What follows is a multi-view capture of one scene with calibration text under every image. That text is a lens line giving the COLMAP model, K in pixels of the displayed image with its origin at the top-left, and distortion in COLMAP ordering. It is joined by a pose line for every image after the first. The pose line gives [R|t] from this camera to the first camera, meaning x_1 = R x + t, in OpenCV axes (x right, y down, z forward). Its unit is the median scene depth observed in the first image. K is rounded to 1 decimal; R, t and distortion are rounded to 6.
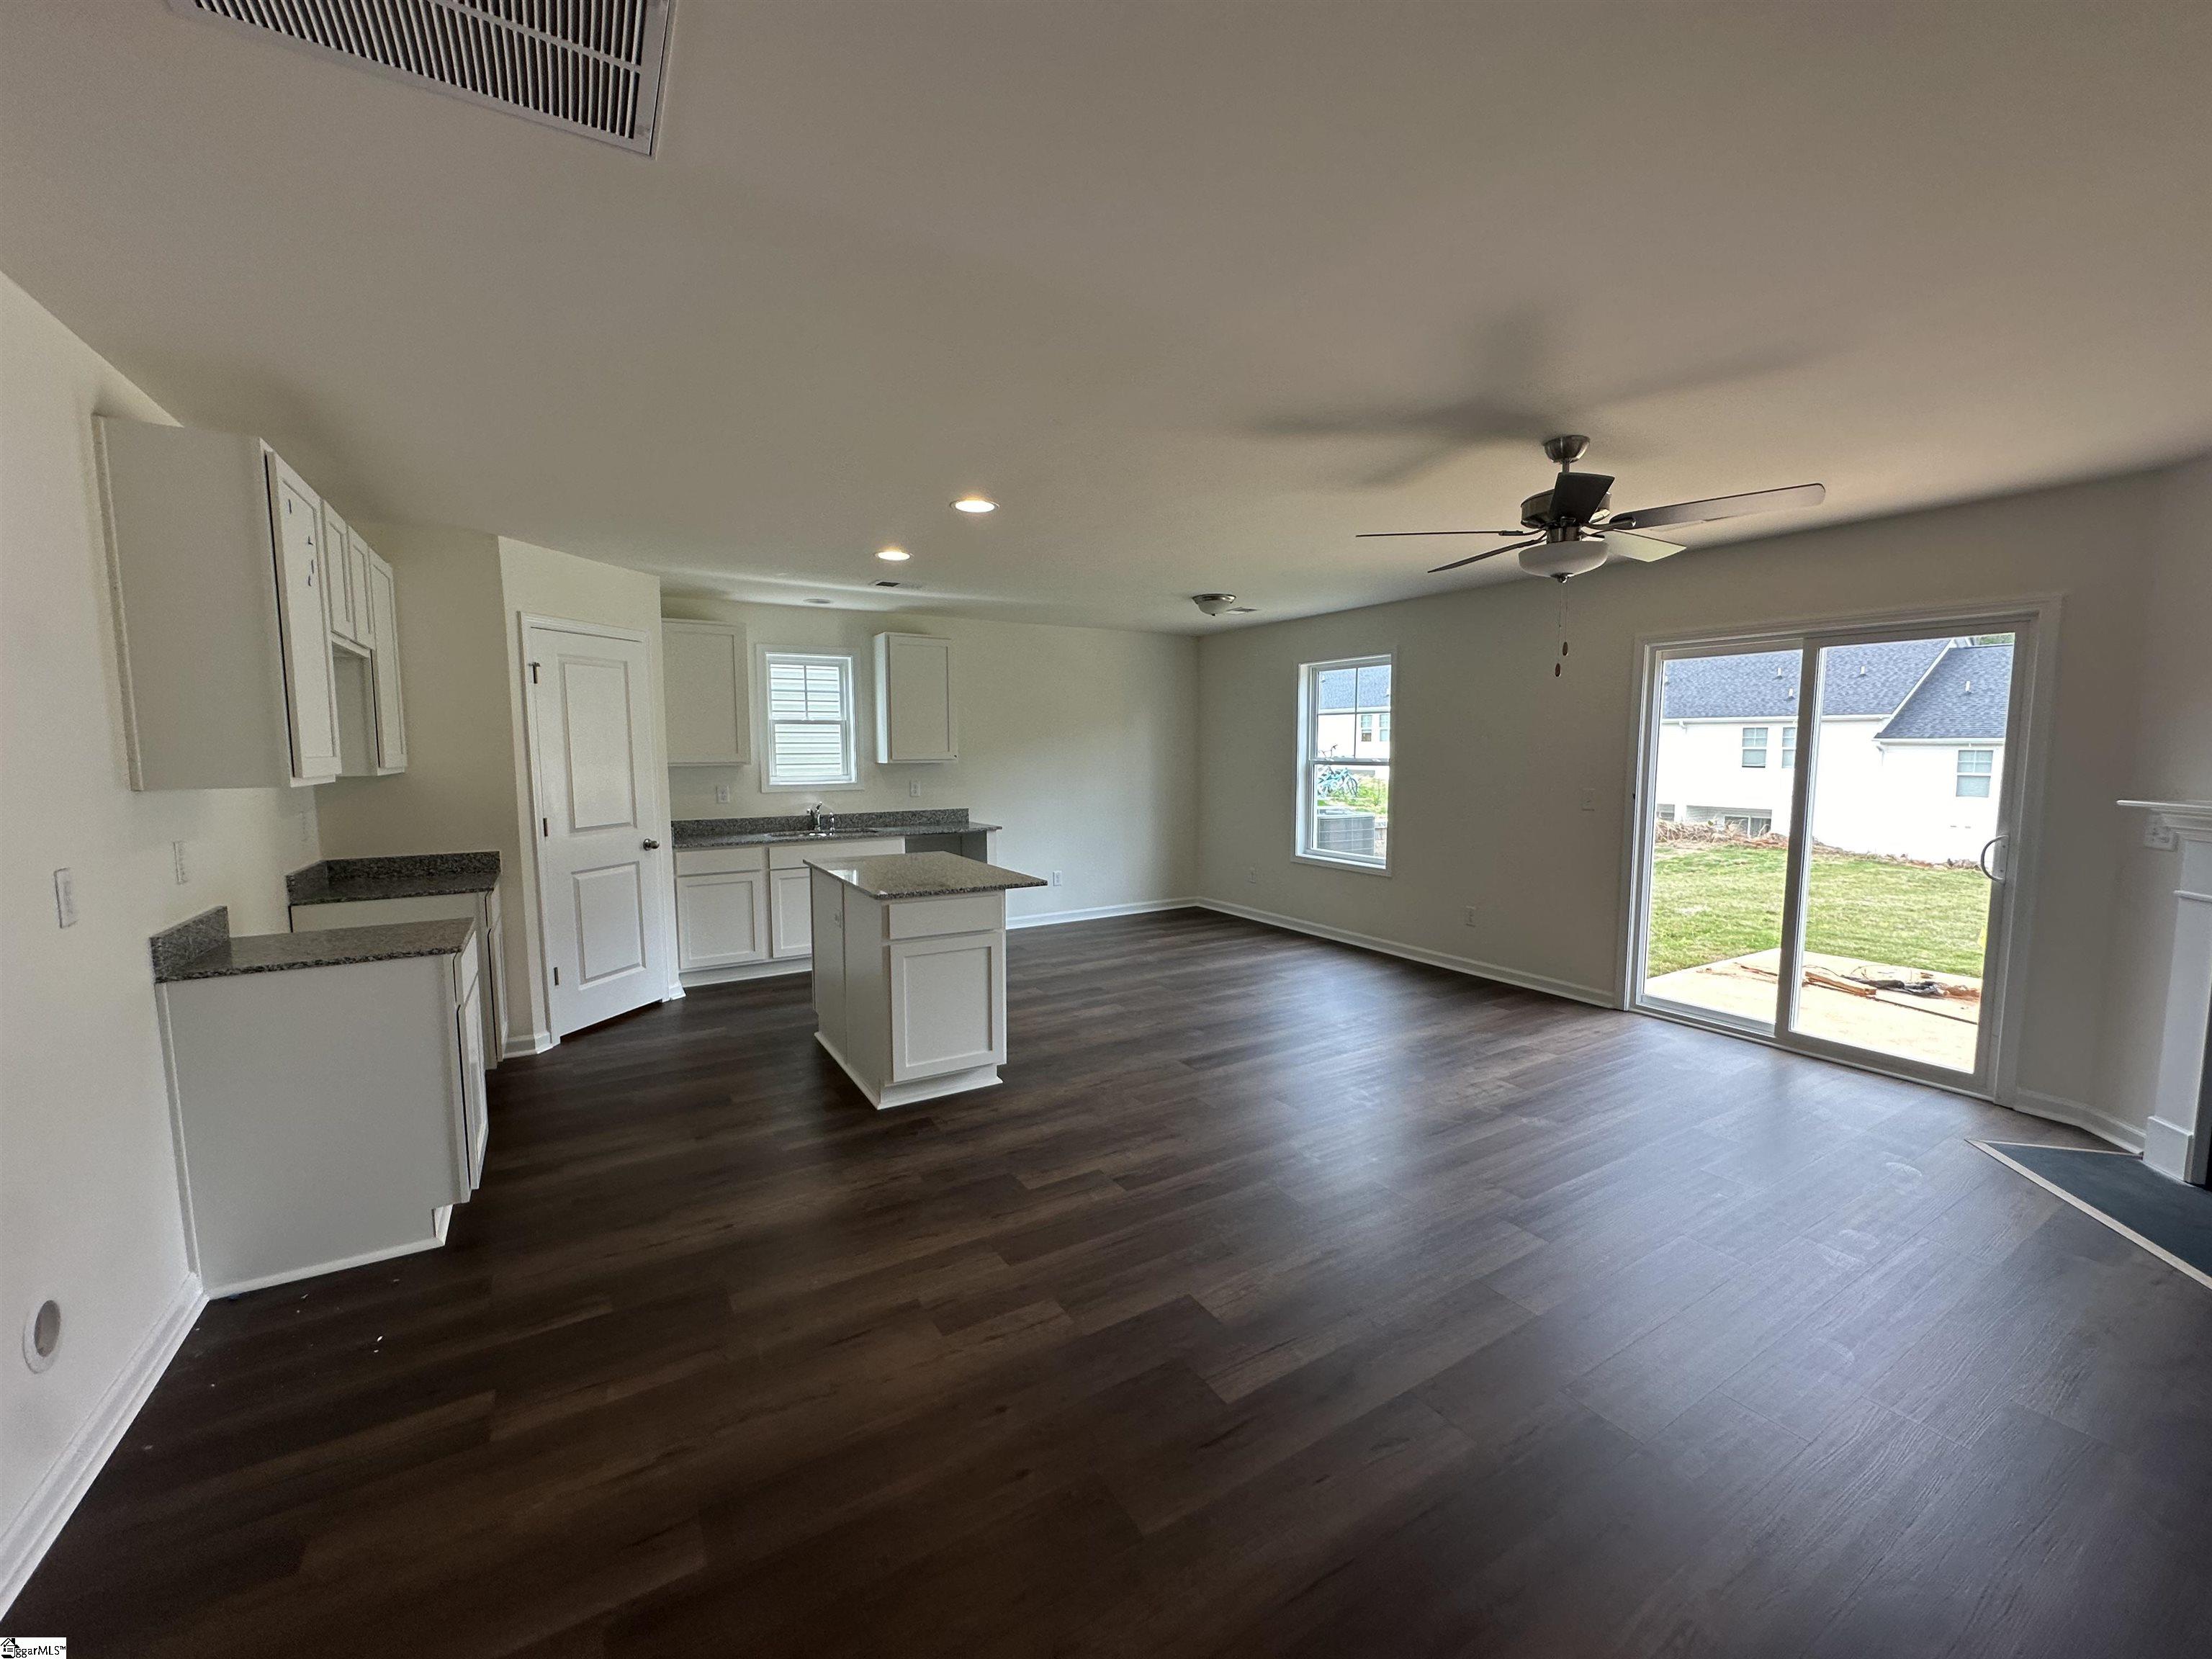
lens RADIAL K [[880.9, 0, 1101.5], [0, 880.9, 827.4], [0, 0, 1]] dist [-0.006604, 0.001682]
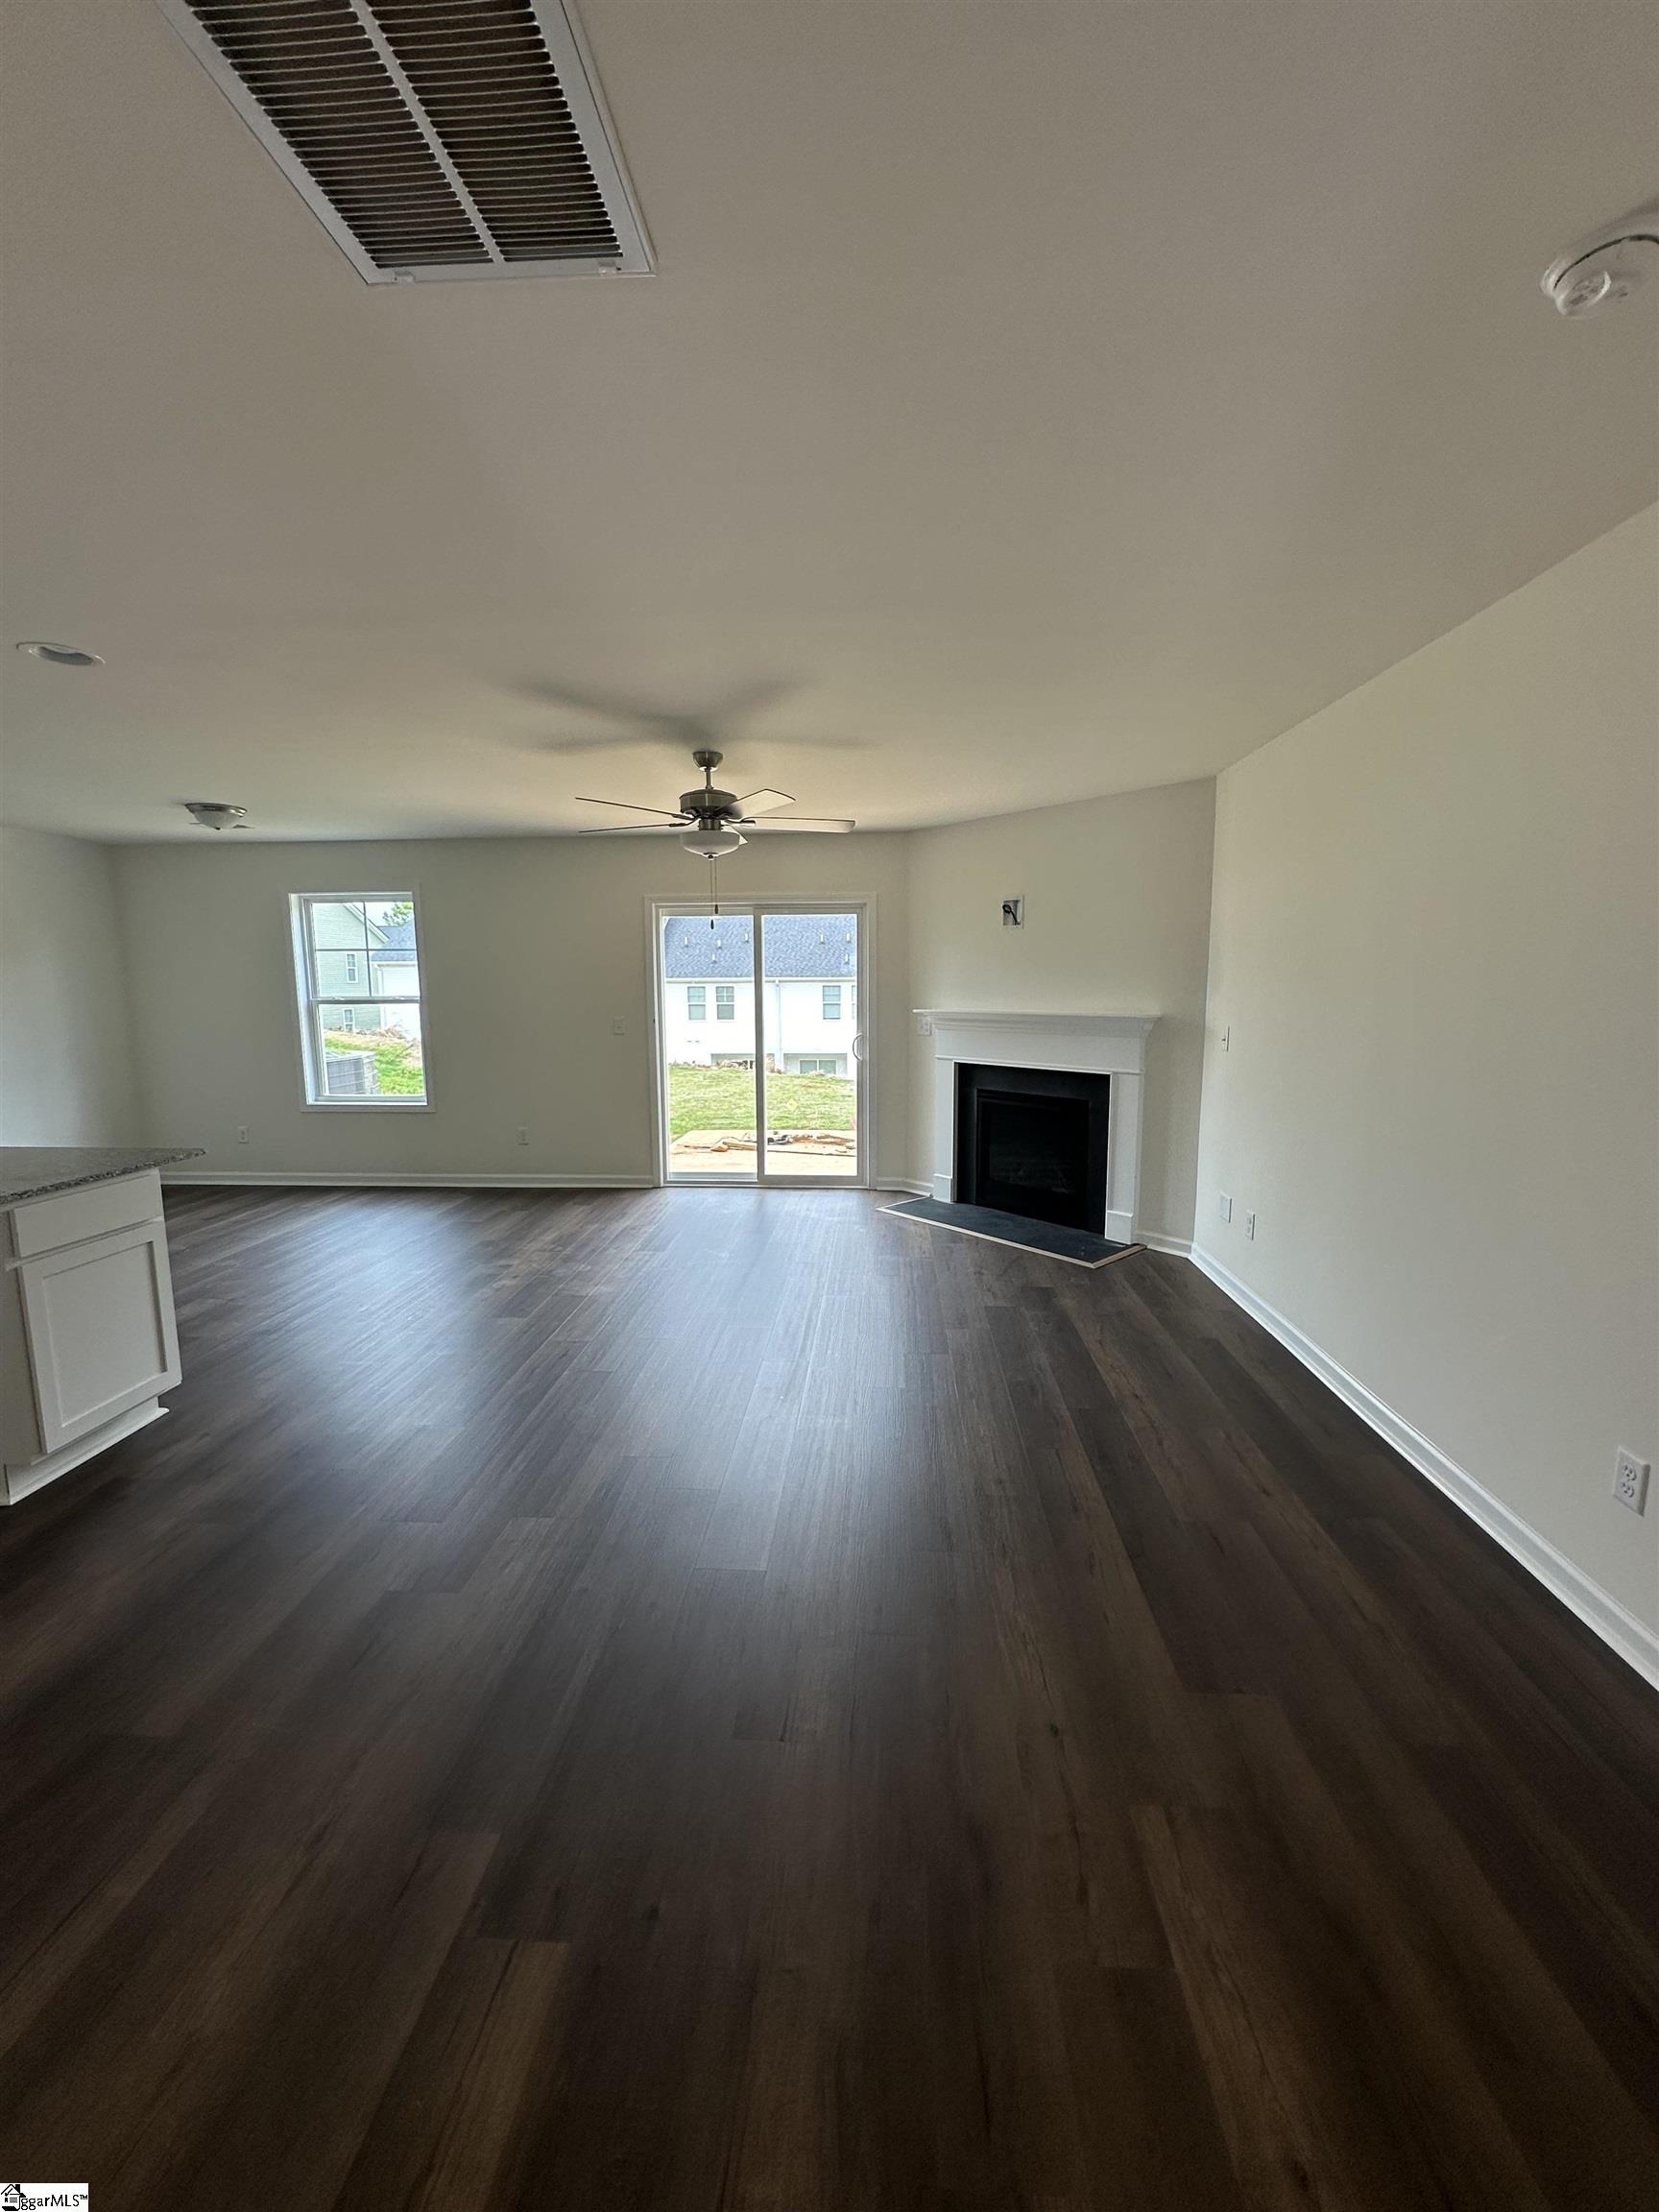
lens RADIAL K [[880.9, 0, 835.0], [0, 880.9, 1097.4], [0, 0, 1]] dist [-0.006604, 0.001682]
pose [[0.567999, -0.108969, 0.815784, -0.338684], [0.080807, 0.993791, 0.076483, -0.001353], [-0.819053, 0.022479, 0.573278, 0.047743]]
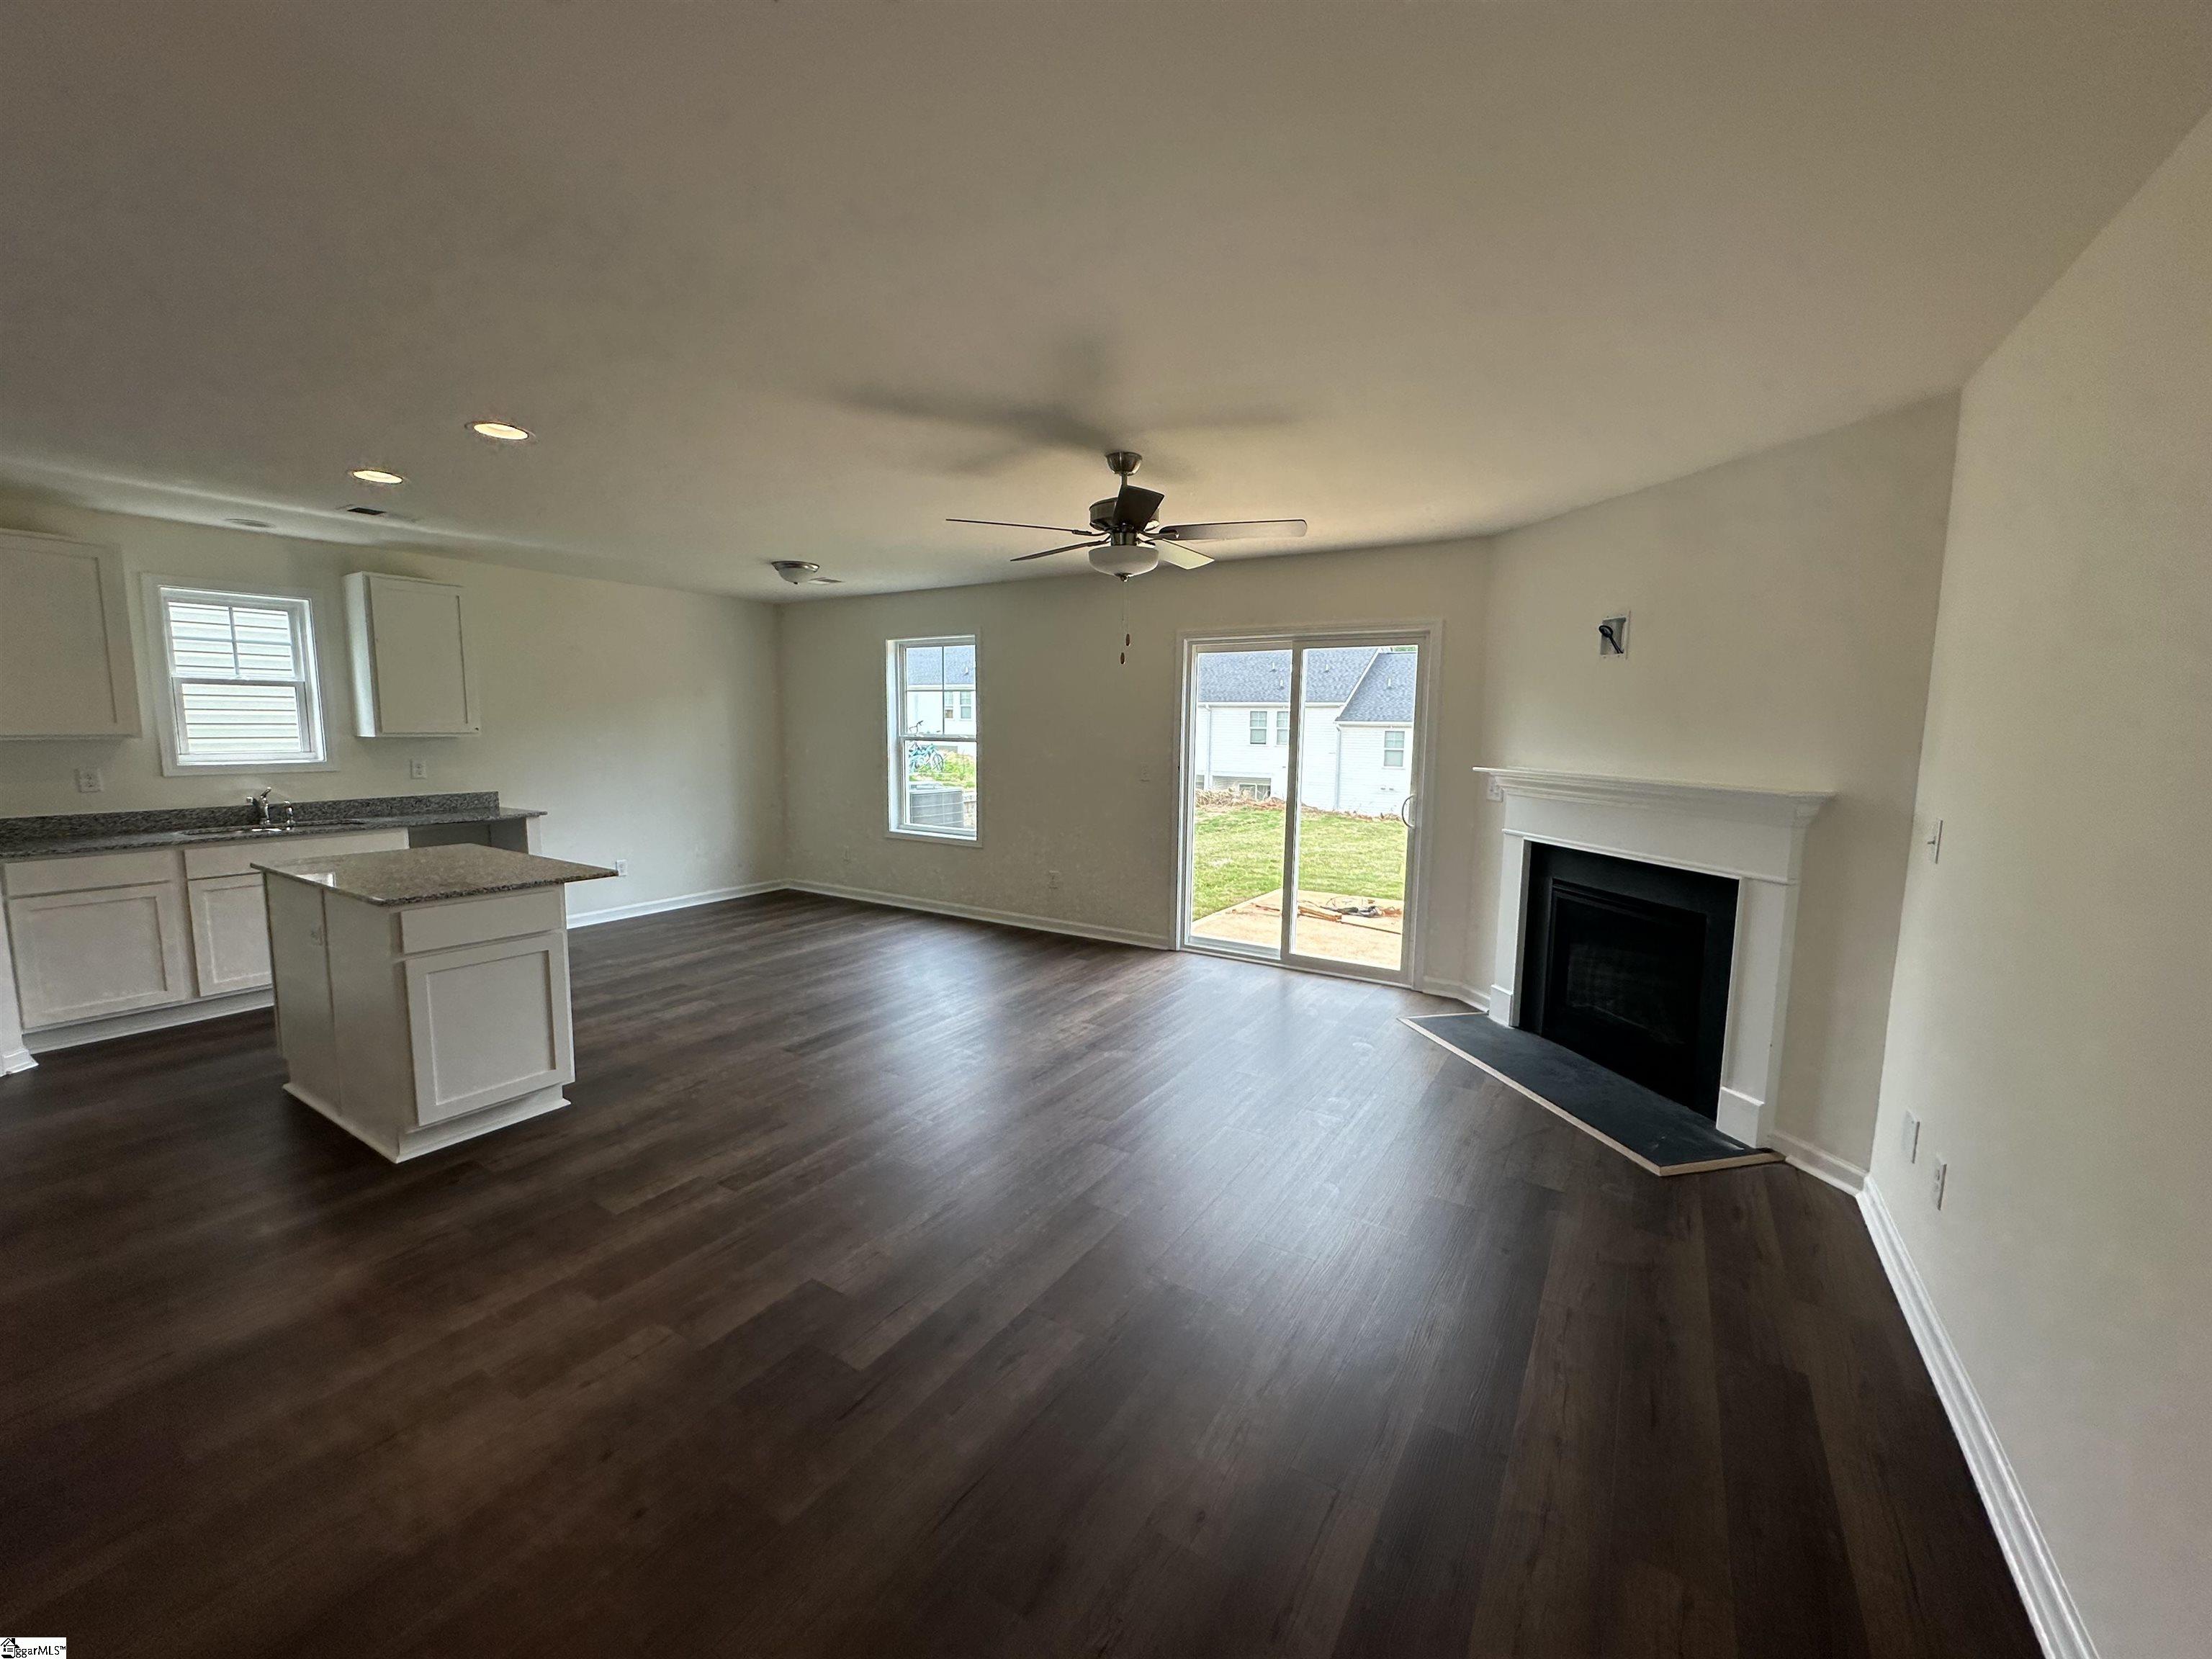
lens RADIAL K [[880.9, 0, 1100.1], [0, 880.9, 827.3], [0, 0, 1]] dist [-0.006604, 0.001682]
pose [[0.895264, -0.040410, 0.443700, -0.015488], [0.028402, 0.999029, 0.033681, 0.000810], [-0.444631, -0.017551, 0.895542, -0.009836]]
